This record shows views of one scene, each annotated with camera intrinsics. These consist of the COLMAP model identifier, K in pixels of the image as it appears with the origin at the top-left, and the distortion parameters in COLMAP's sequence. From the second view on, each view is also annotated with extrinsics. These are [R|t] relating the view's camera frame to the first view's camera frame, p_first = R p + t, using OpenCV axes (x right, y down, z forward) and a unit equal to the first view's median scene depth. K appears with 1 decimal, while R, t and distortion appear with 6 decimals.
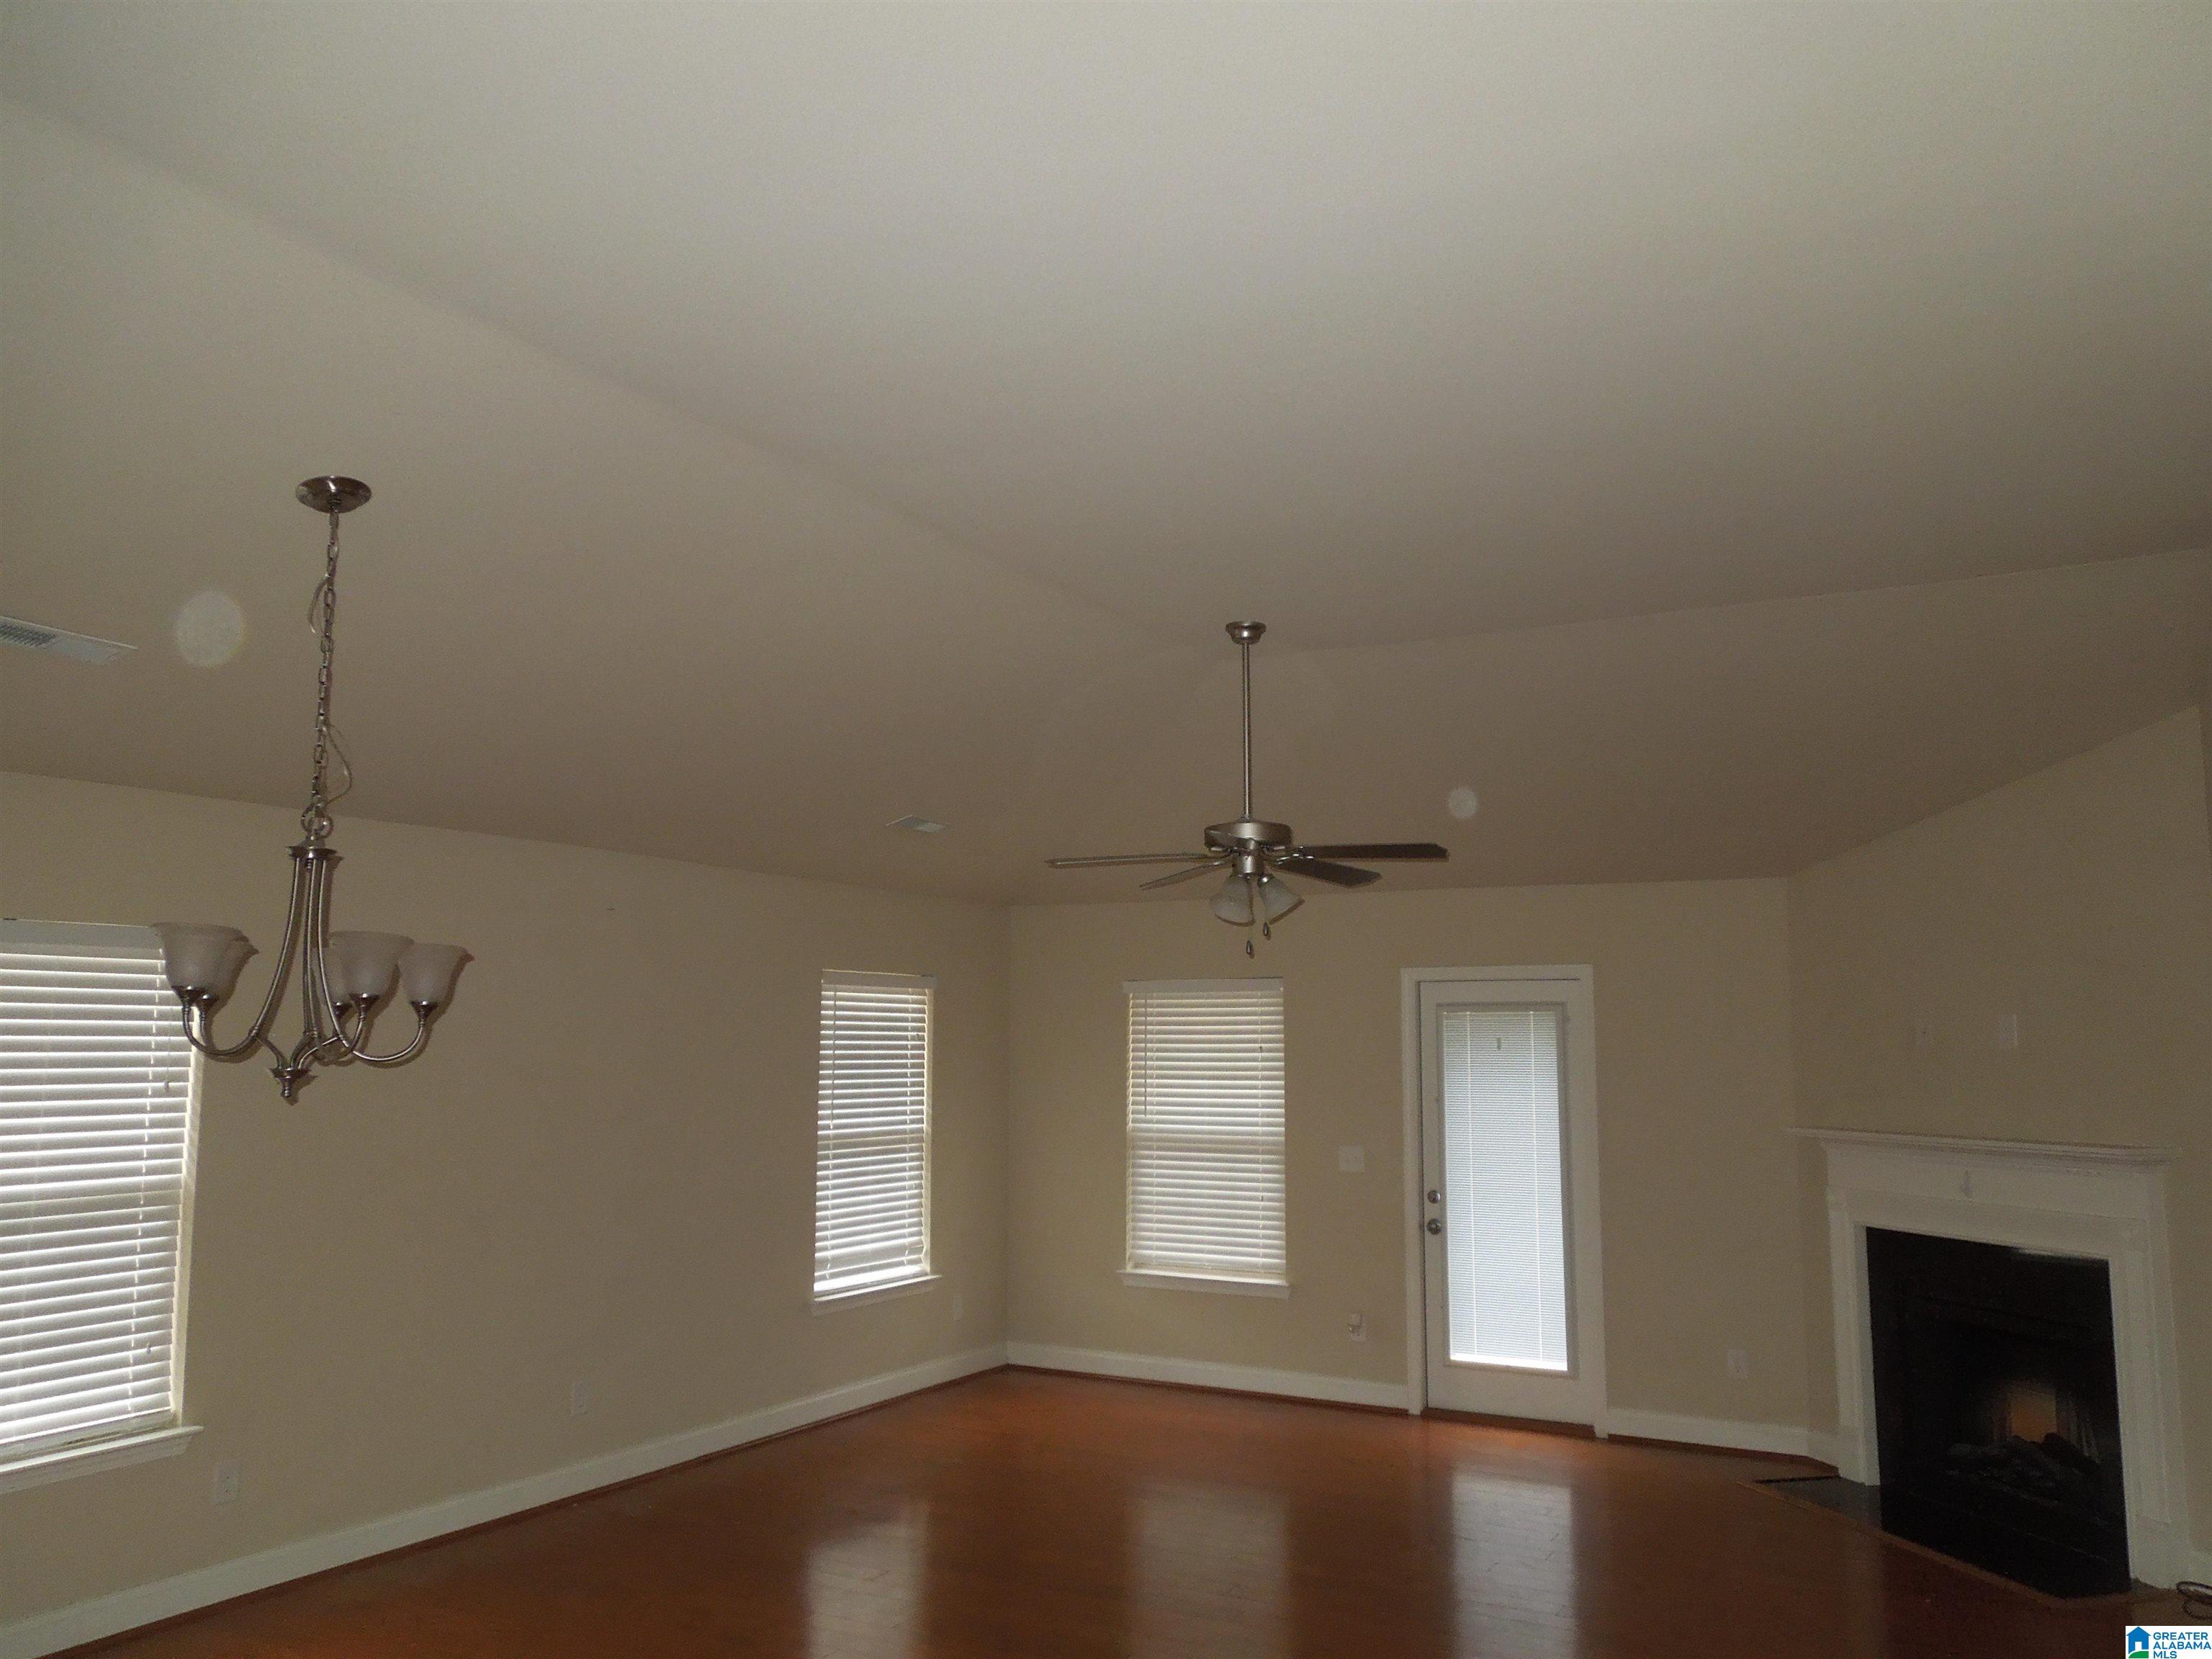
lens RADIAL K [[1638.3, 0, 1089.8], [0, 1638.3, 841.9], [0, 0, 1]] dist [-0.002265, 0.001842]
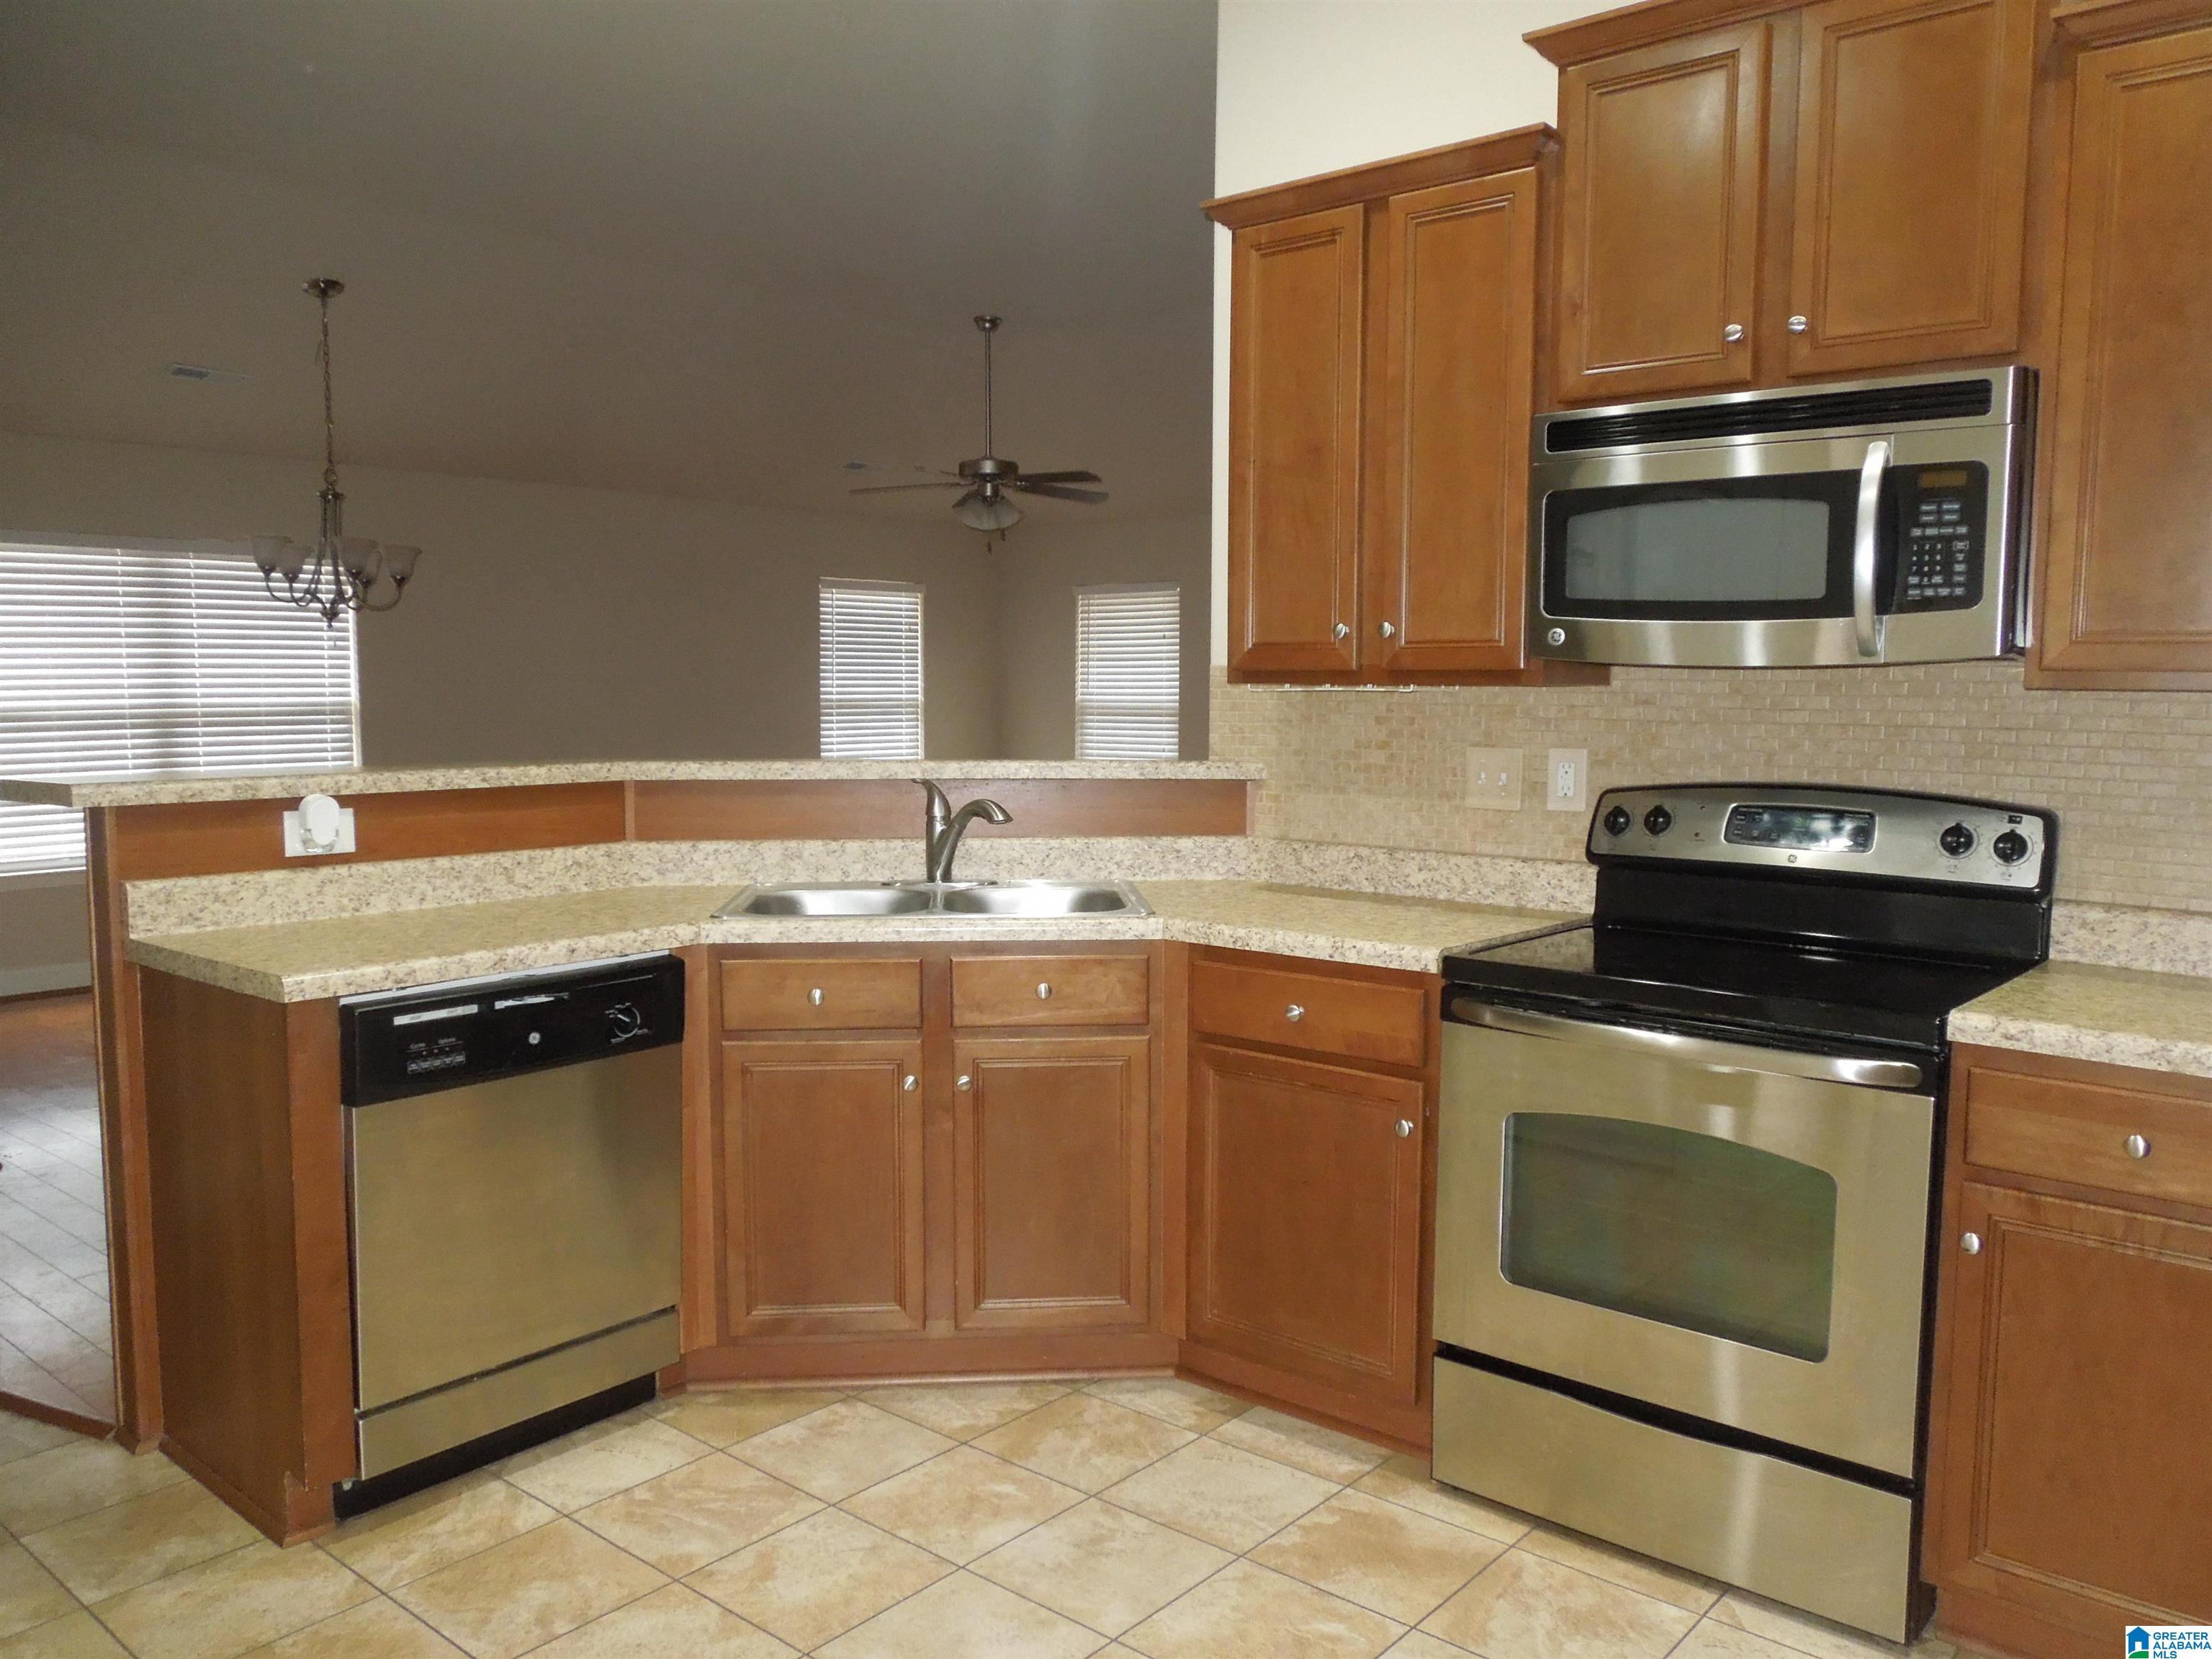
lens RADIAL K [[1638.3, 0, 1103.3], [0, 1638.3, 828.6], [0, 0, 1]] dist [-0.002265, 0.001842]
pose [[0.982625, 0.014197, -0.185056, 0.385532], [0.024799, 0.978087, 0.206715, 0.007945], [0.183936, -0.207712, 0.960741, -0.366343]]
